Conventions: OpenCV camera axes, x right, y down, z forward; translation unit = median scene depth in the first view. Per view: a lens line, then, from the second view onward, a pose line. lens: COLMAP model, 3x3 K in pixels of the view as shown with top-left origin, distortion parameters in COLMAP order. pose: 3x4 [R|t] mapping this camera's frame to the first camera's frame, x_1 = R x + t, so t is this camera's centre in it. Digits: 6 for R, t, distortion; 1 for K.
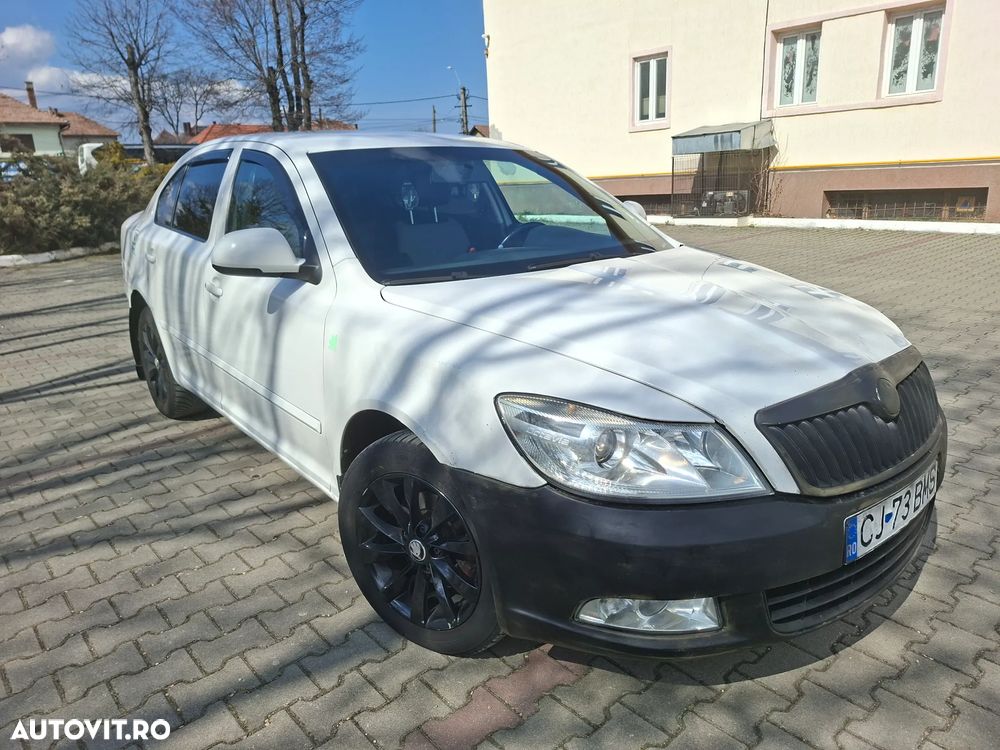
lens RADIAL K [[708.0, 0, 506.7], [0, 708.0, 373.2], [0, 0, 1]] dist [0.064088, -0.074546]
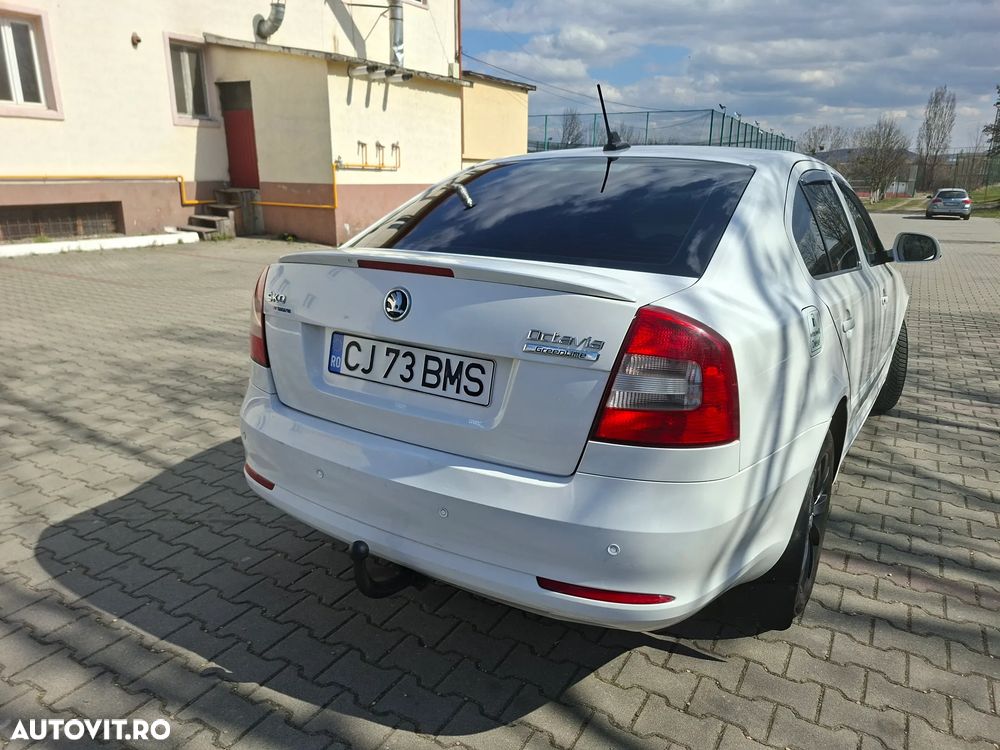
lens RADIAL K [[708.0, 0, 506.7], [0, 708.0, 373.2], [0, 0, 1]] dist [0.064088, -0.074546]
pose [[-0.320574, -0.224314, 0.920280, -1.391900], [0.242720, 0.919664, 0.308714, -0.551369], [-0.915598, 0.322336, -0.240375, 2.014539]]
